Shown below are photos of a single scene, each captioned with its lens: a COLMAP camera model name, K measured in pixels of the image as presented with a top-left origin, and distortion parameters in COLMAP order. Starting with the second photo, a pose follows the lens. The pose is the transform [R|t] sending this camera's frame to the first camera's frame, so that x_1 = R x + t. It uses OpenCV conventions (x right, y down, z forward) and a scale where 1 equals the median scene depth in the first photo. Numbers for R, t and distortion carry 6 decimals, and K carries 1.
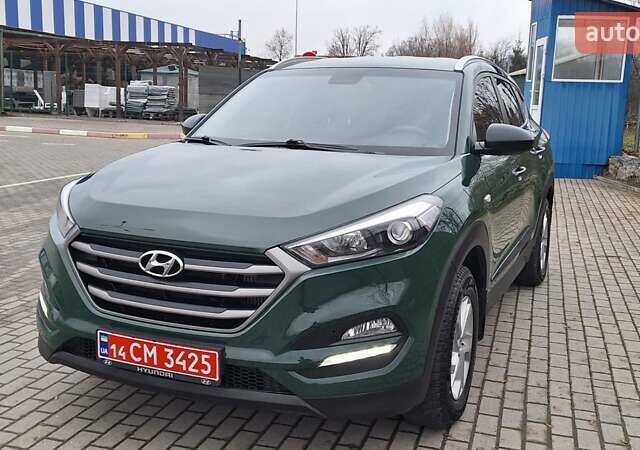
lens RADIAL K [[727.1, 0, 327.0], [0, 727.1, 225.5], [0, 0, 1]] dist [0.172300, -0.331481]
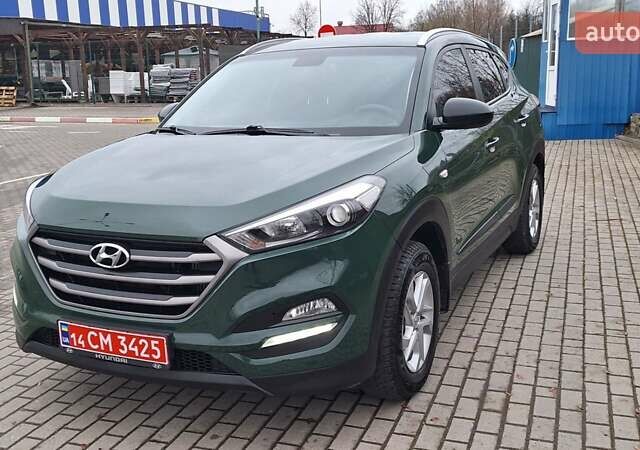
lens RADIAL K [[726.6, 0, 317.3], [0, 726.6, 224.2], [0, 0, 1]] dist [0.175068, -0.347556]
pose [[0.996767, -0.047923, -0.064497, 0.132766], [0.050192, 0.998160, 0.034025, -0.012915], [0.062748, -0.037152, 0.997338, -0.024893]]
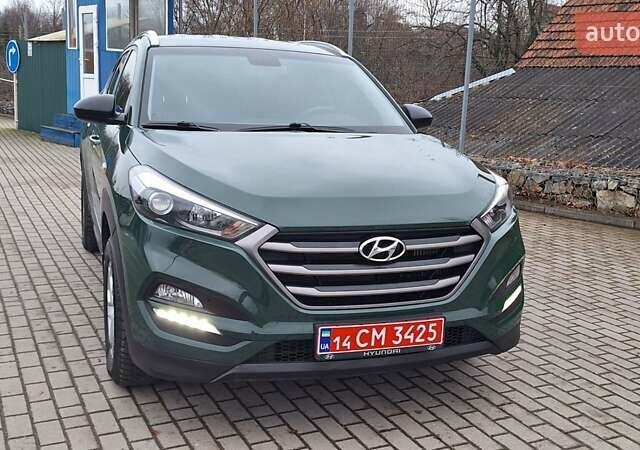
lens RADIAL K [[727.1, 0, 327.0], [0, 727.1, 225.5], [0, 0, 1]] dist [0.172300, -0.331481]
pose [[0.725043, -0.128065, 0.676692, -0.942331], [0.095983, 0.991760, 0.084851, -0.073812], [-0.681982, 0.003430, 0.731361, 0.281645]]
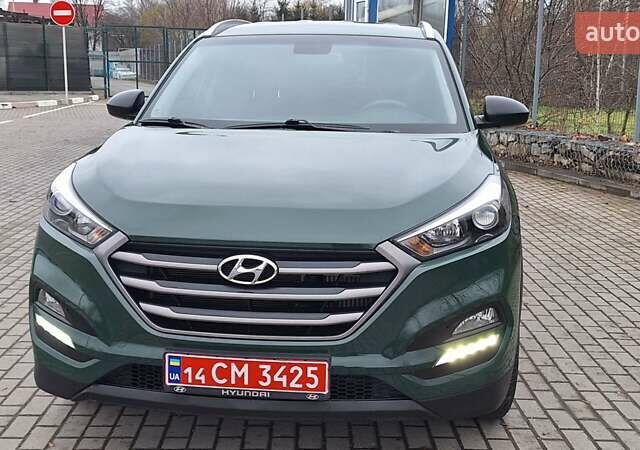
lens RADIAL K [[849.4, 0, 320.0], [0, 849.4, 225.0], [0, 0, 1]] dist [0.207354, -0.530373]
pose [[0.955025, -0.066203, 0.289041, -0.416992], [0.059668, 0.997725, 0.031375, -0.026674], [-0.290460, -0.012718, 0.956803, 0.001557]]
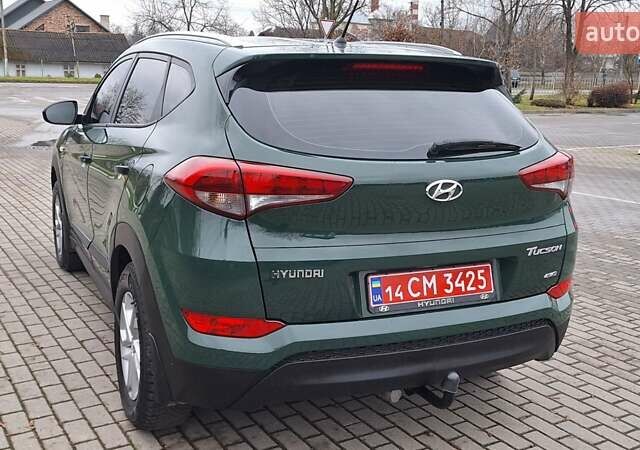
lens RADIAL K [[727.1, 0, 327.0], [0, 727.1, 225.5], [0, 0, 1]] dist [0.172300, -0.331481]
pose [[-0.658360, 0.101588, -0.745816, 1.216975], [-0.176262, 0.942493, 0.283970, -0.495600], [0.731774, 0.318414, -0.602593, 2.870461]]
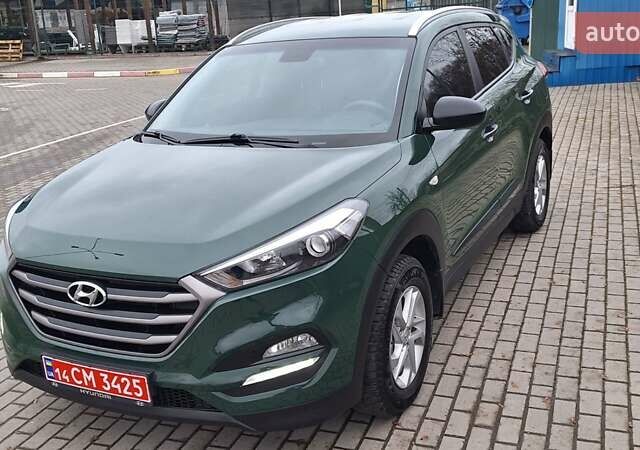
lens RADIAL K [[733.7, 0, 320.4], [0, 733.7, 231.3], [0, 0, 1]] dist [0.181367, -0.359257]
pose [[0.992799, -0.072657, -0.095239, 0.196687], [0.084219, 0.988750, 0.123612, -0.130816], [0.085187, -0.130742, 0.987750, 0.005638]]
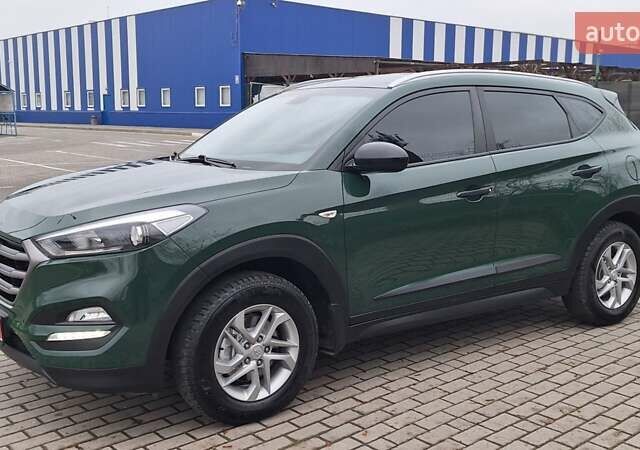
lens RADIAL K [[727.1, 0, 327.0], [0, 727.1, 225.5], [0, 0, 1]] dist [0.172300, -0.331481]
pose [[0.851230, 0.054792, -0.521925, 0.927726], [-0.067592, 0.997698, -0.005500, -0.018896], [0.520423, 0.039960, 0.852973, 0.173580]]
